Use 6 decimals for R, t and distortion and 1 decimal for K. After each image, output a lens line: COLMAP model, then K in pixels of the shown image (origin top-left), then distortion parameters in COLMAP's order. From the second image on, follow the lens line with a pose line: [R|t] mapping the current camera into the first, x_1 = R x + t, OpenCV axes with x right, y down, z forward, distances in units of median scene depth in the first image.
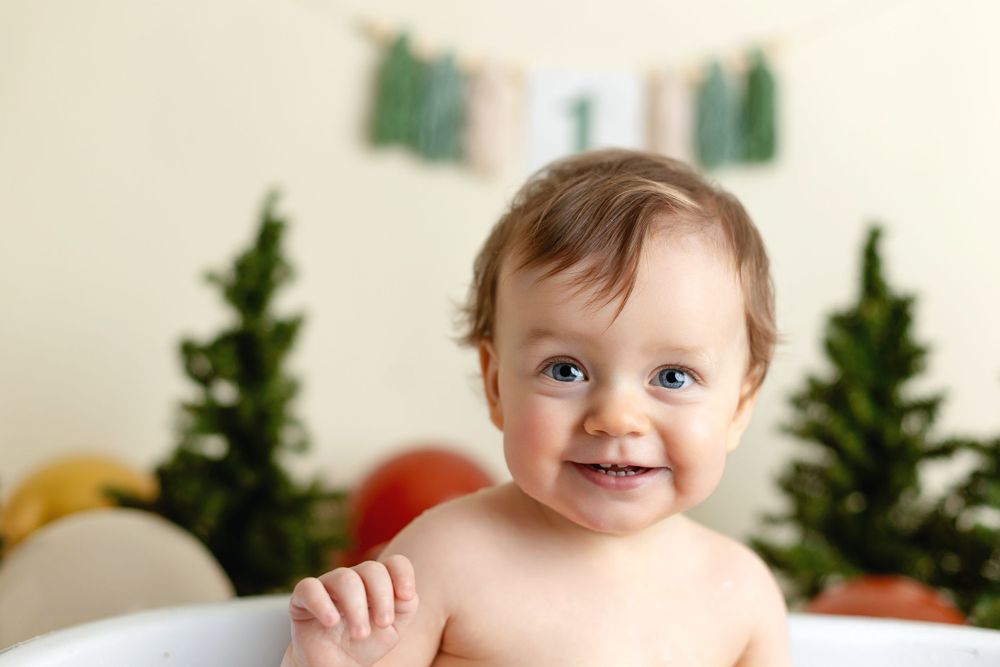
lens RADIAL K [[1520.6, 0, 504.1], [0, 1520.6, 327.1], [0, 0, 1]] dist [-0.012618, 0.000000]
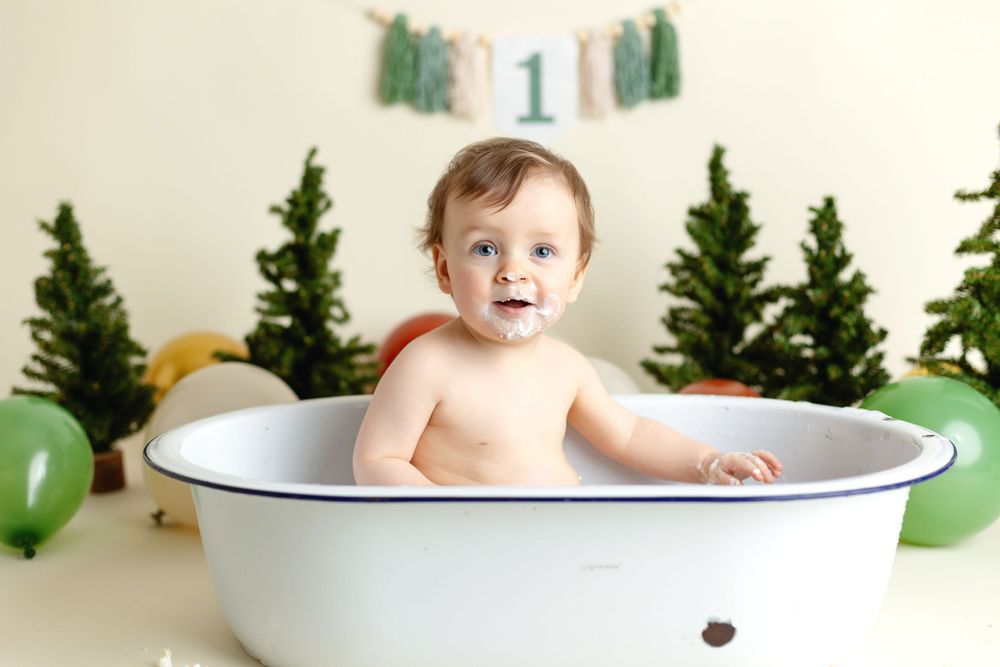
lens RADIAL K [[1520.6, 0, 516.4], [0, 1520.6, 327.4], [0, 0, 1]] dist [-0.012618, 0.000000]
pose [[0.997577, -0.057289, -0.039463, 0.096982], [0.060327, 0.994915, 0.080657, -0.023204], [0.034642, -0.082843, 0.995960, -0.493613]]
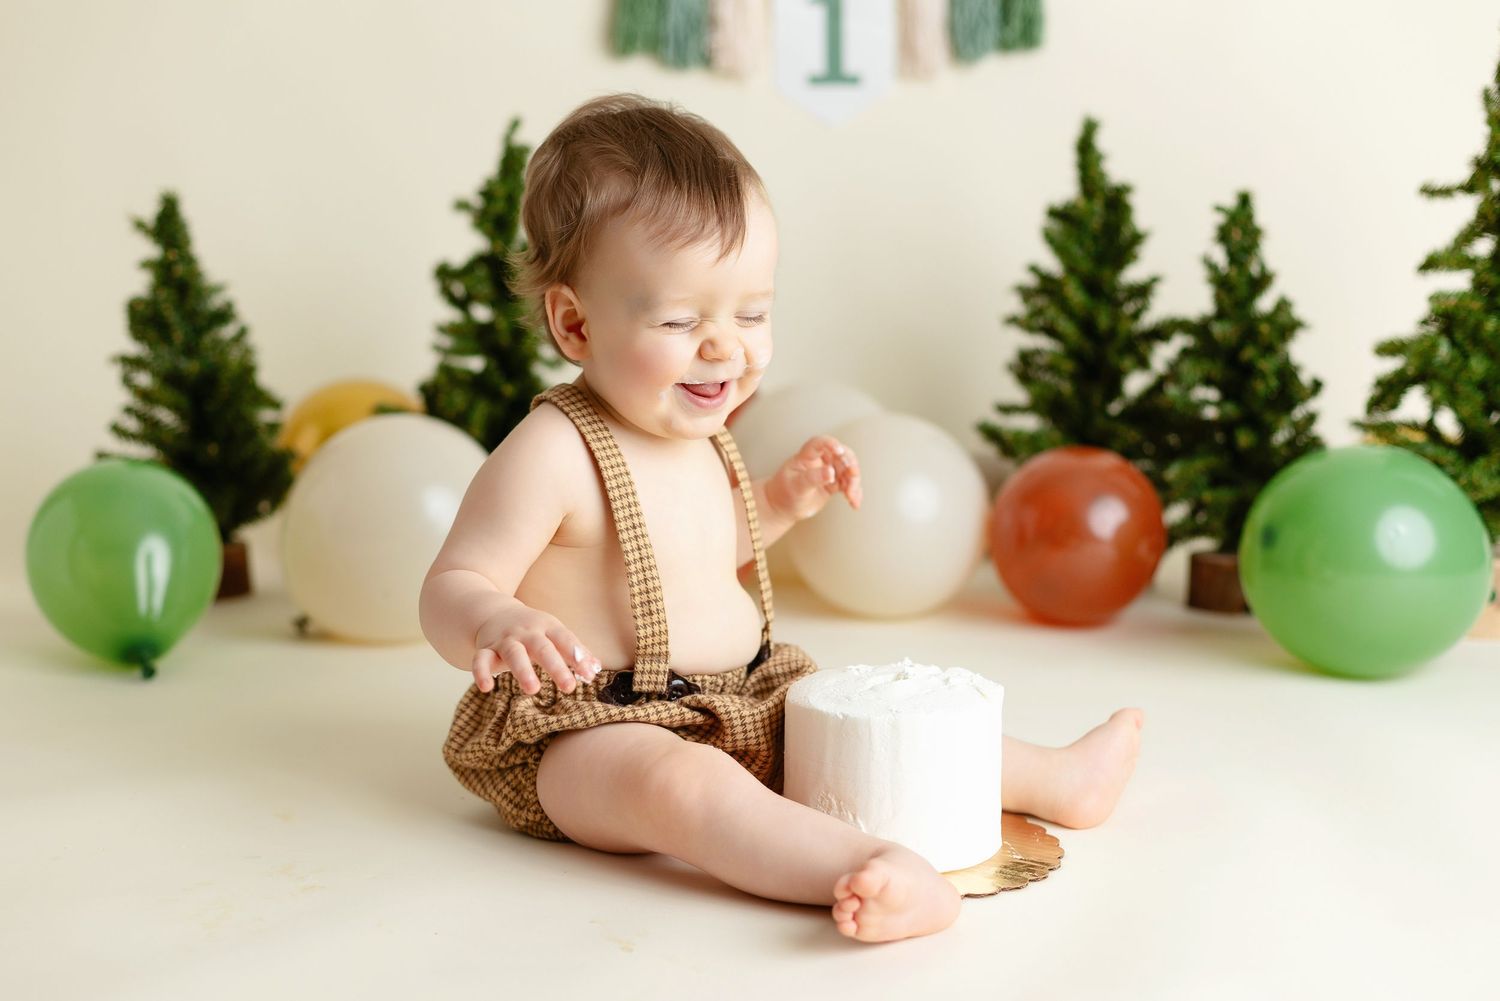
lens RADIAL K [[2434.0, 0, 769.0], [0, 2434.0, 497.2], [0, 0, 1]] dist [-0.020095, 0.000000]
pose [[0.996868, -0.046869, -0.063695, 0.119639], [0.053855, 0.992157, 0.112799, -0.010146], [0.057908, -0.115876, 0.991574, -0.694332]]
